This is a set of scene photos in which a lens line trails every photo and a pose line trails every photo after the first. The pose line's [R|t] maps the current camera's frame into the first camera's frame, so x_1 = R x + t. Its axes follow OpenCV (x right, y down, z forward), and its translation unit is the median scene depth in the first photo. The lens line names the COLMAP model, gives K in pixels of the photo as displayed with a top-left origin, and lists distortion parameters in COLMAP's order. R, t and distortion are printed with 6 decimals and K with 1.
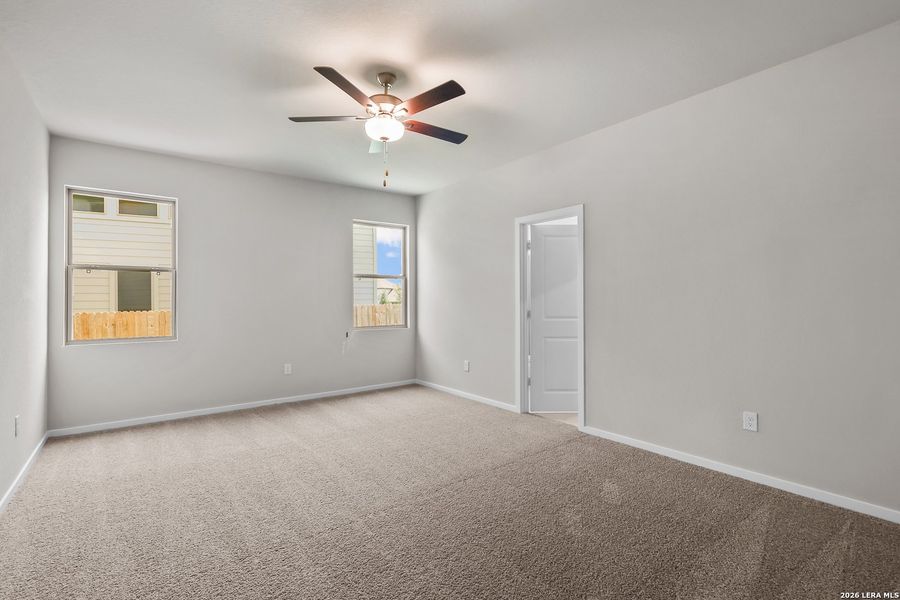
lens RADIAL K [[417.2, 0, 446.5], [0, 417.2, 302.9], [0, 0, 1]] dist [-0.003154, -0.000007]
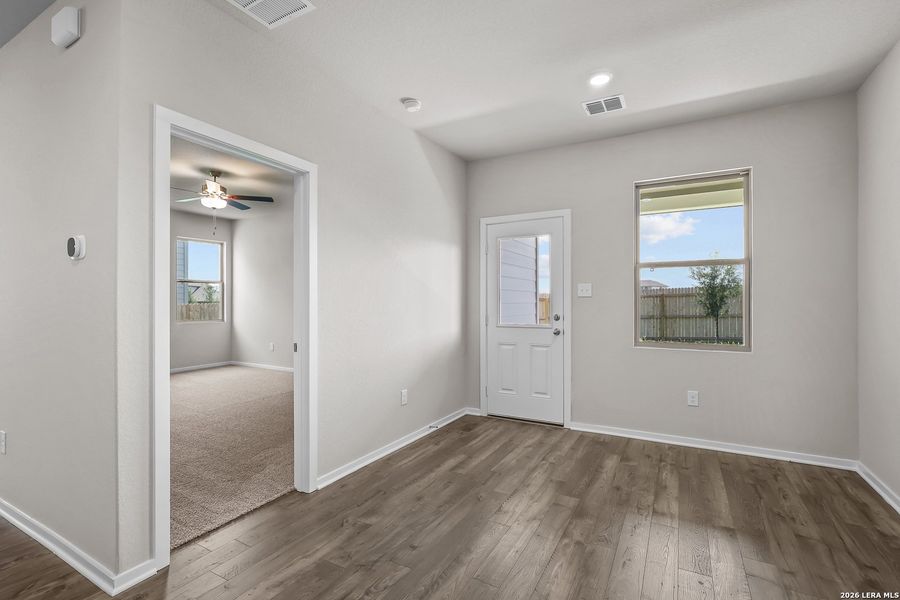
lens RADIAL K [[417.2, 0, 446.5], [0, 417.2, 302.9], [0, 0, 1]] dist [-0.003154, -0.000007]
pose [[0.917813, 0.005859, 0.396970, 0.024817], [-0.005402, 0.999983, -0.002271, 0.000829], [-0.396977, -0.000060, 0.917829, -0.446593]]
